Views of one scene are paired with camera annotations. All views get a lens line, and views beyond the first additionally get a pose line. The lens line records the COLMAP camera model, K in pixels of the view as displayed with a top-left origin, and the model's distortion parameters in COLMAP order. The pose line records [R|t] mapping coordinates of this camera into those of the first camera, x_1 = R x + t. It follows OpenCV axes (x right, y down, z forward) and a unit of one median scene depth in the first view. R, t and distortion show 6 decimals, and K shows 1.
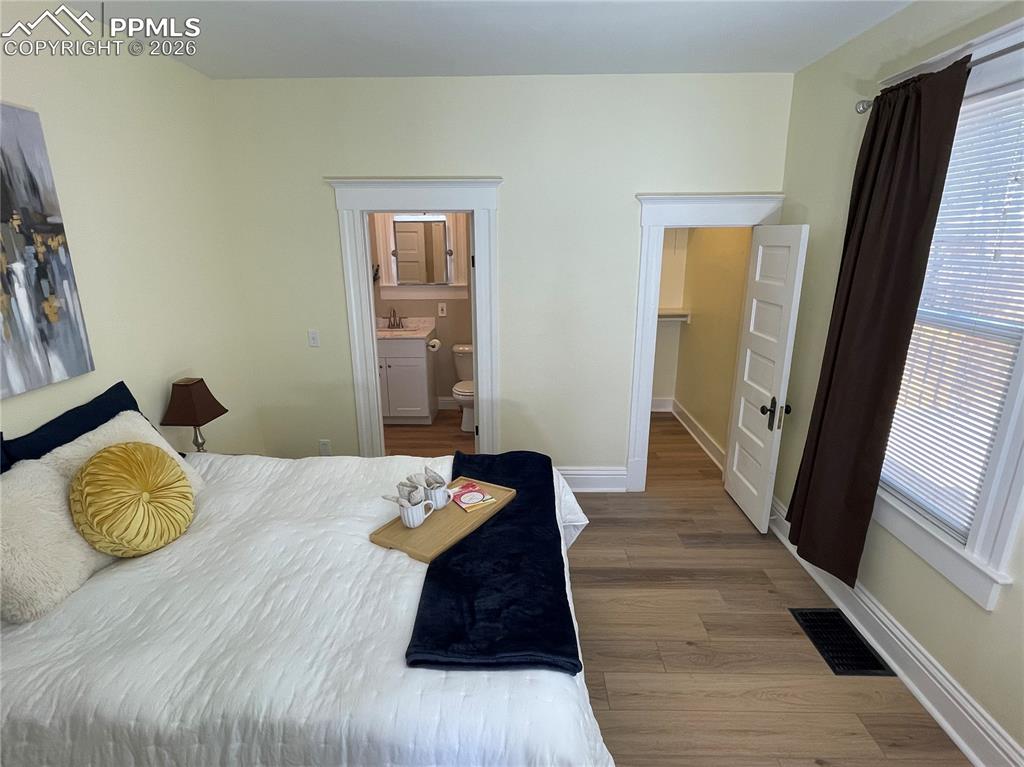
lens RADIAL K [[512.6, 0, 512.3], [0, 512.6, 383.9], [0, 0, 1]] dist [-0.001597, -0.000277]
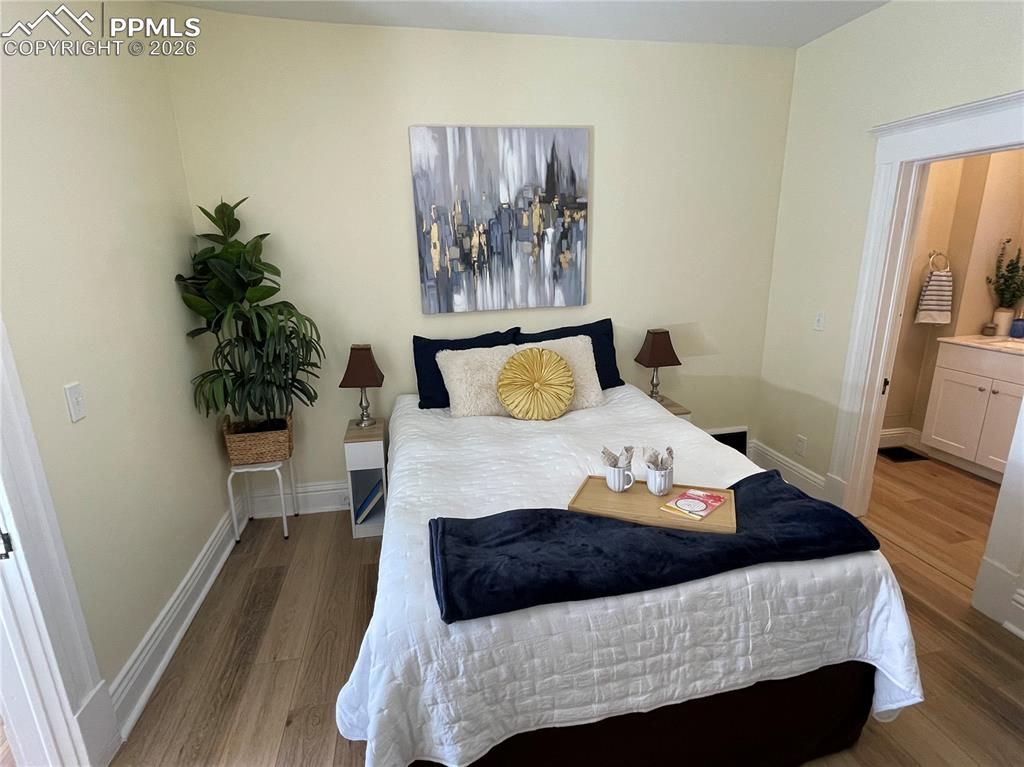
lens RADIAL K [[512.6, 0, 512.5], [0, 512.6, 385.3], [0, 0, 1]] dist [-0.001597, -0.000277]
pose [[0.226141, 0.260316, -0.938667, 0.623296], [-0.244400, 0.947970, 0.204015, -0.063472], [0.942936, 0.183274, 0.277996, 0.497268]]
